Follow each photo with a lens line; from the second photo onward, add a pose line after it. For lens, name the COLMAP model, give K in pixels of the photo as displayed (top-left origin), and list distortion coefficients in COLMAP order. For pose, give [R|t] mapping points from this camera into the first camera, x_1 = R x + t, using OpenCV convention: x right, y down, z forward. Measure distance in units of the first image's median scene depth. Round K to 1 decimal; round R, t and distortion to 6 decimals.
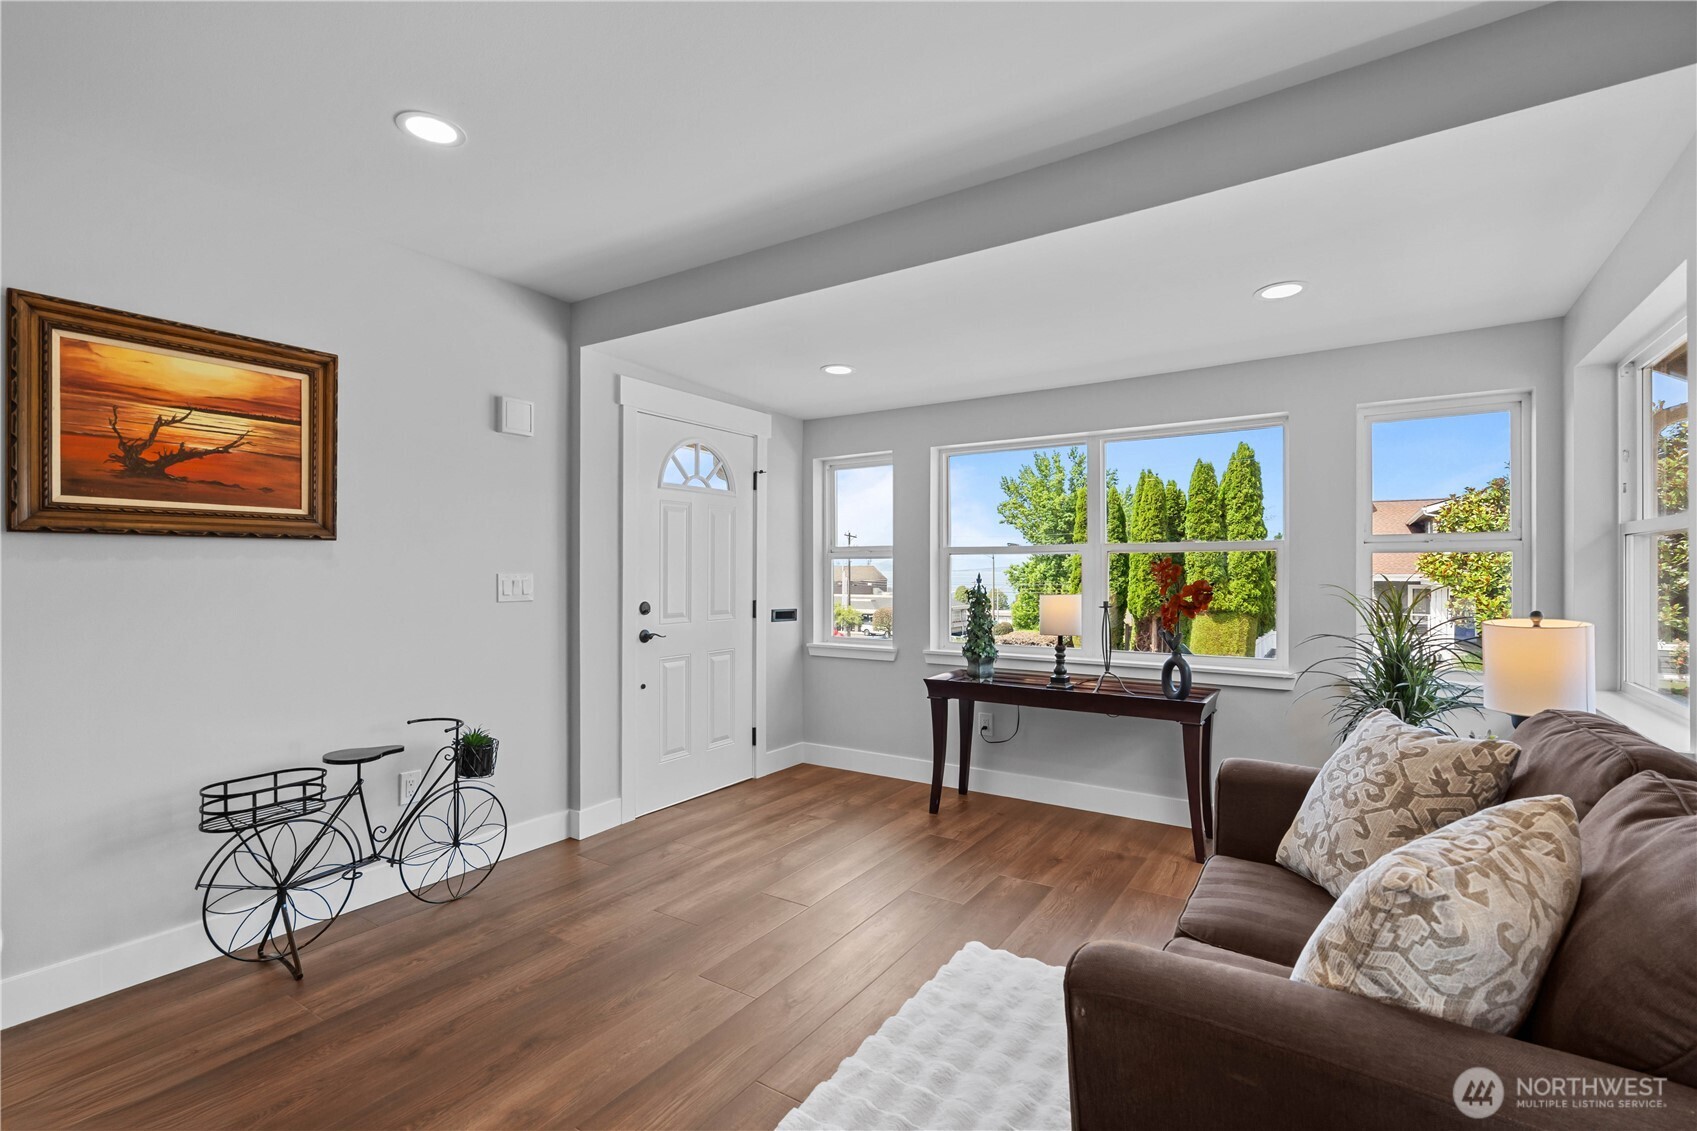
lens RADIAL K [[811.3, 0, 848.3], [0, 811.3, 550.0], [0, 0, 1]] dist [-0.014366, 0.012672]
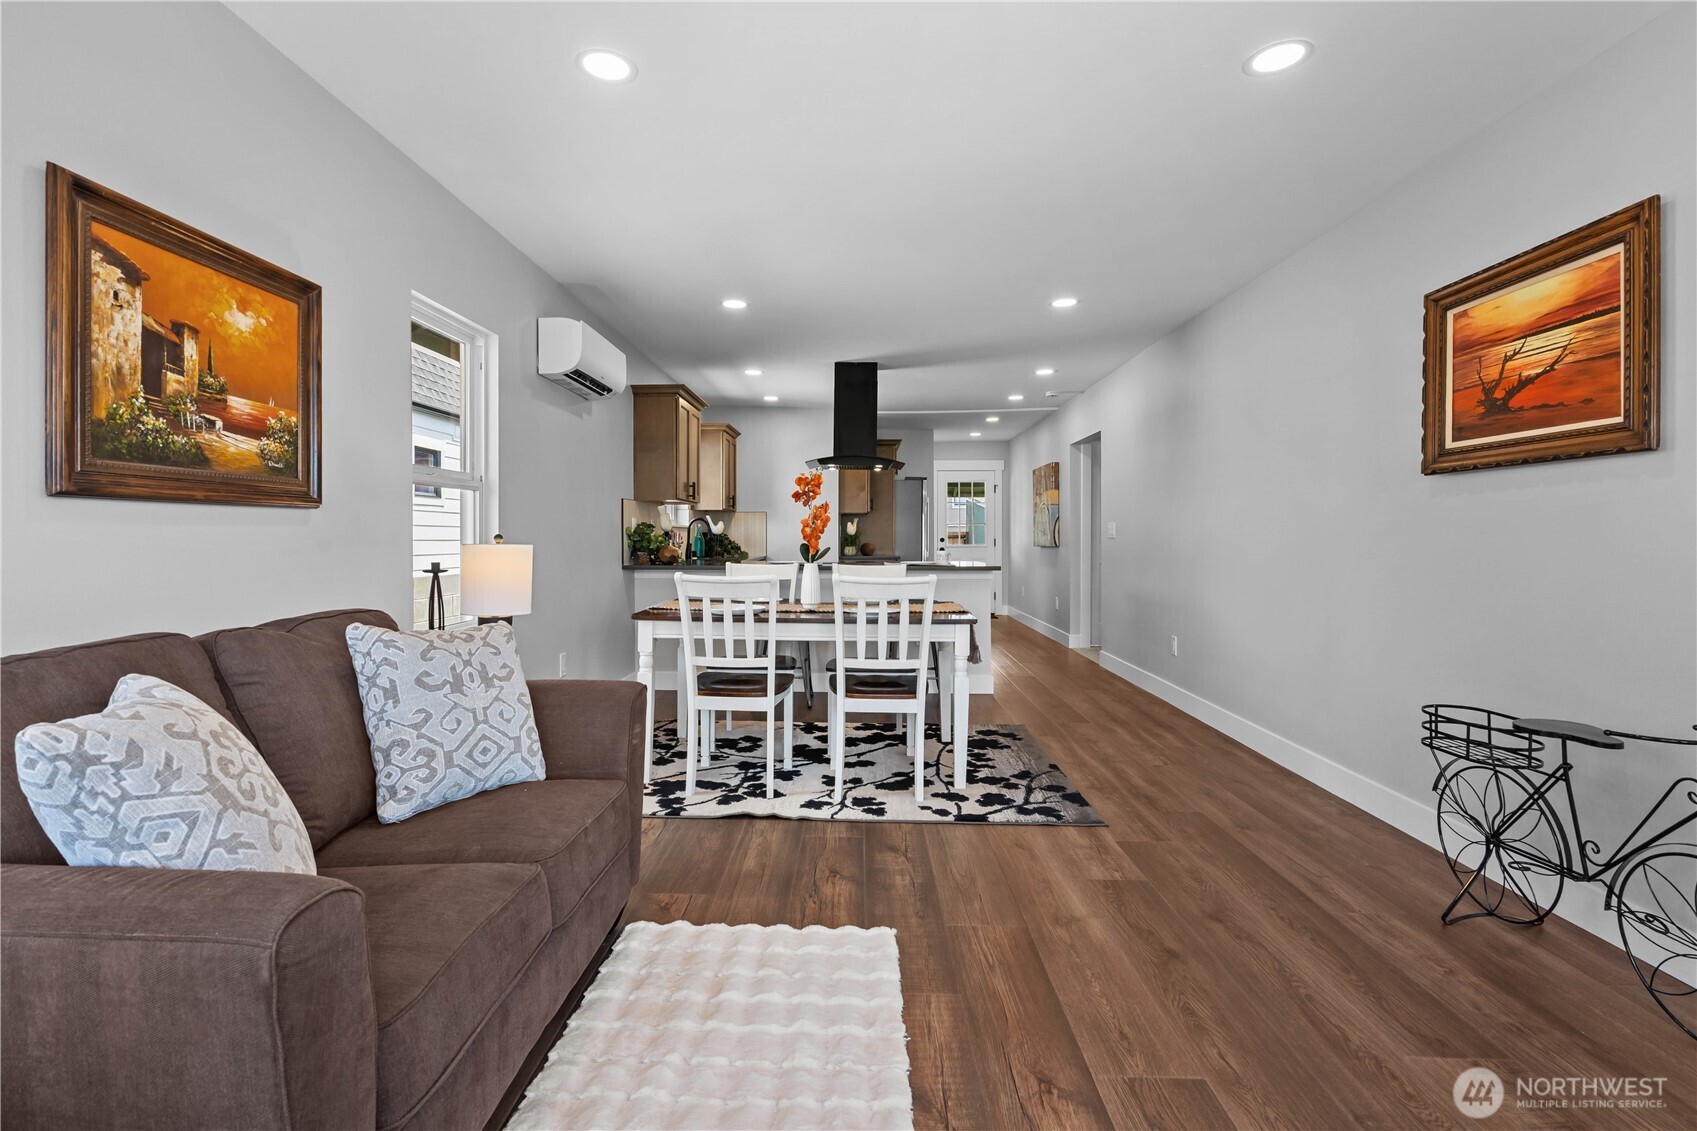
lens RADIAL K [[811.3, 0, 848.3], [0, 811.3, 550.0], [0, 0, 1]] dist [-0.014366, 0.012672]
pose [[-0.851384, -0.000128, -0.524543, 0.281432], [0.002247, 0.999990, -0.003891, 0.060612], [0.524538, -0.004492, -0.851375, 0.955719]]
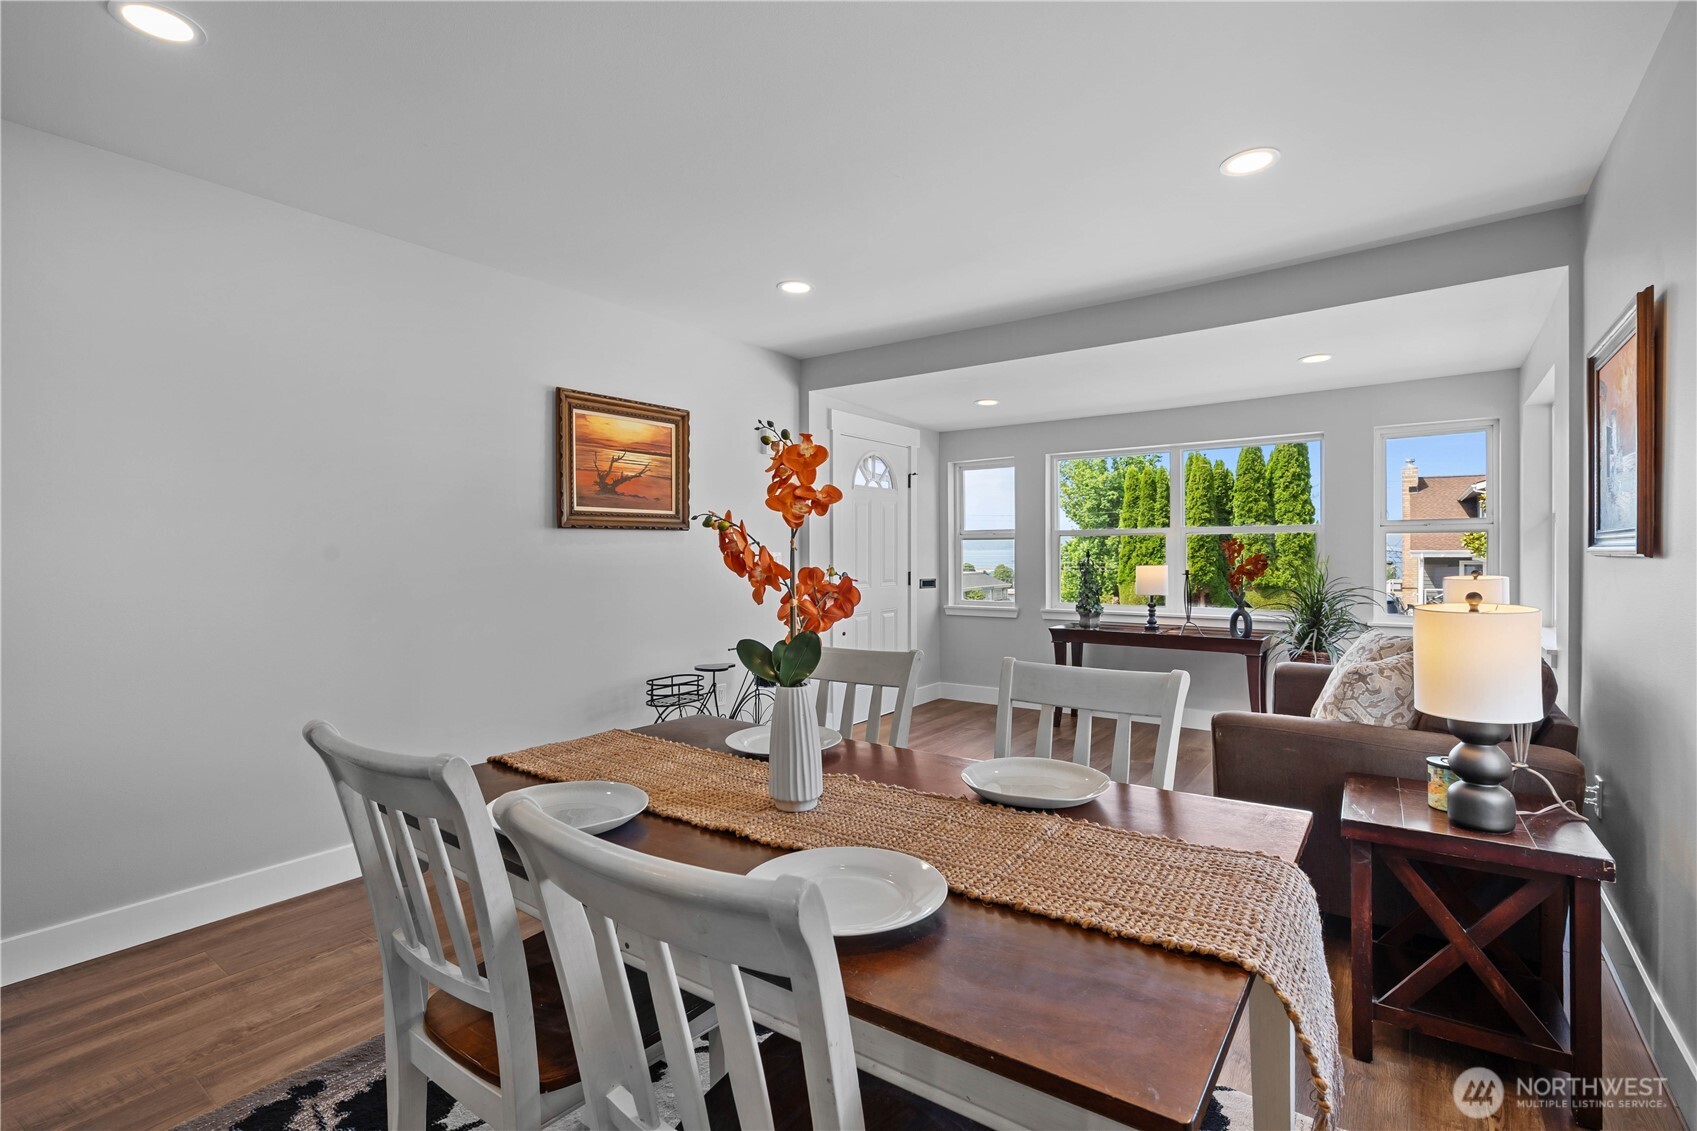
lens RADIAL K [[811.3, 0, 848.3], [0, 811.3, 550.0], [0, 0, 1]] dist [-0.014366, 0.012672]
pose [[0.998910, -0.006555, -0.046212, -0.200149], [0.007695, 0.999670, 0.024527, -0.008410], [0.046036, -0.024856, 0.998631, -0.408726]]
